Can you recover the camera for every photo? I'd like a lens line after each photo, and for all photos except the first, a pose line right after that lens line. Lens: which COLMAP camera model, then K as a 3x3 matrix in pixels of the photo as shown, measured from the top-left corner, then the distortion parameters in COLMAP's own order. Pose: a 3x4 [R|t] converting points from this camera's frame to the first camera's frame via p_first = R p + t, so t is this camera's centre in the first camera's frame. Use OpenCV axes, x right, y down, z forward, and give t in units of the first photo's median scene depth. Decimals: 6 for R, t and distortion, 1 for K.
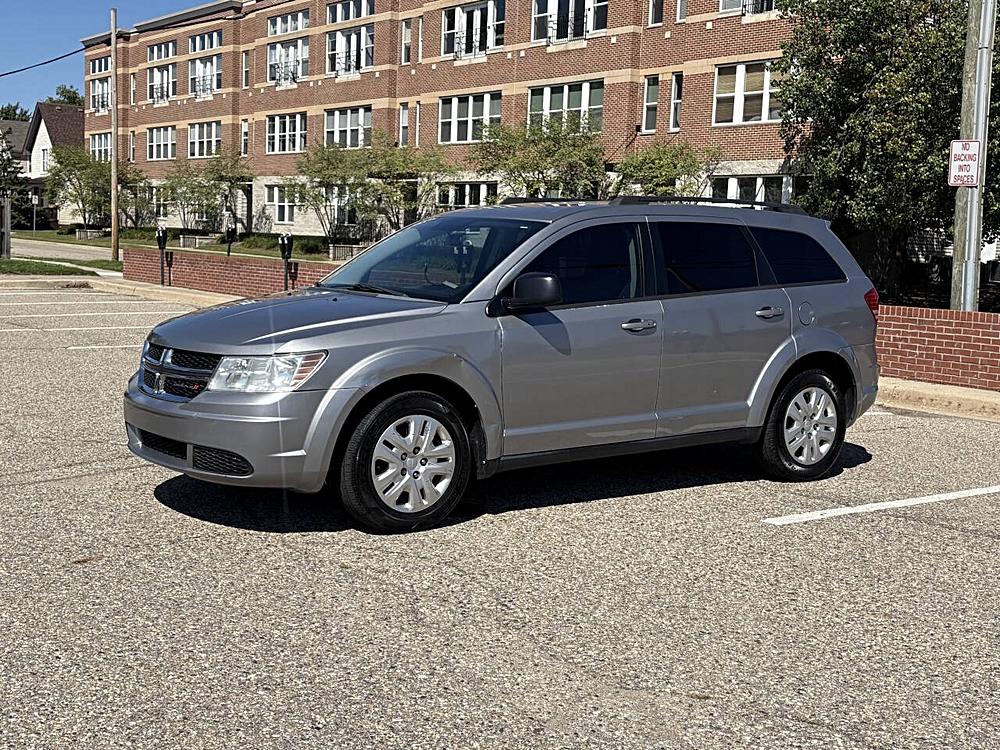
lens RADIAL K [[1272.5, 0, 498.7], [0, 1272.5, 382.0], [0, 0, 1]] dist [0.066977, 0.000000]
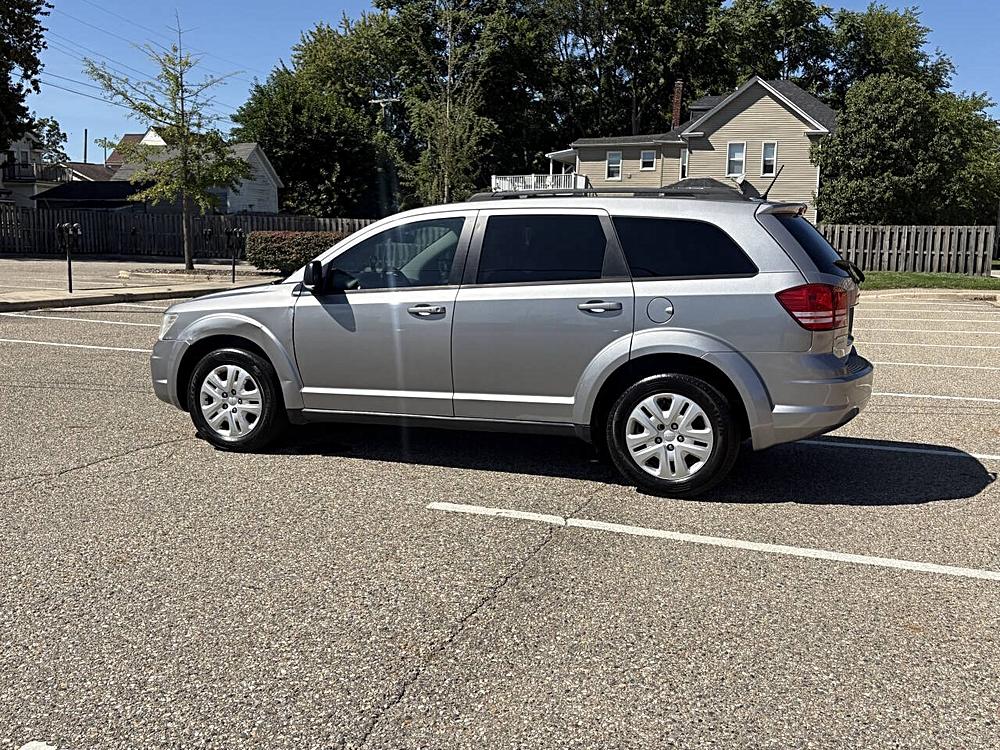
lens RADIAL K [[1005.7, 0, 494.6], [0, 1005.7, 373.0], [0, 0, 1]] dist [0.035453, 0.000000]
pose [[0.529764, 0.083178, -0.844056, 0.397593], [-0.088524, 0.995167, 0.042508, -0.014753], [0.843512, 0.052200, 0.534567, 0.265655]]
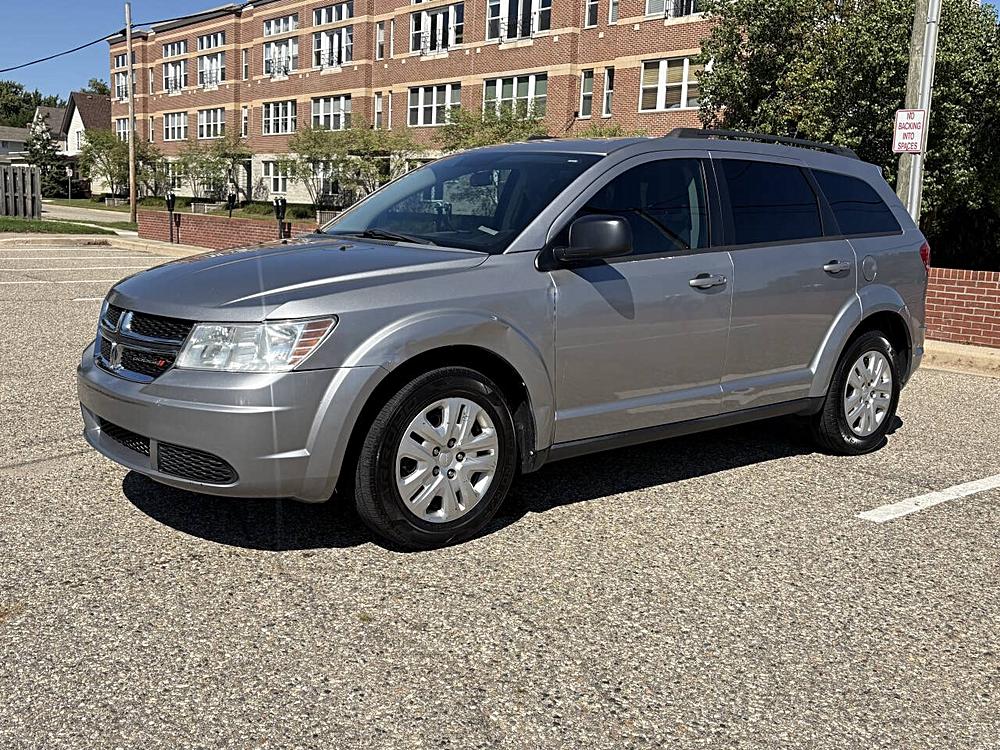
lens RADIAL K [[995.9, 0, 495.7], [0, 995.9, 369.5], [0, 0, 1]] dist [0.029399, 0.000000]
pose [[0.998927, -0.001456, 0.046288, -0.026528], [-0.000703, 0.998914, 0.046592, -0.007826], [-0.046306, -0.046574, 0.997841, 0.158712]]
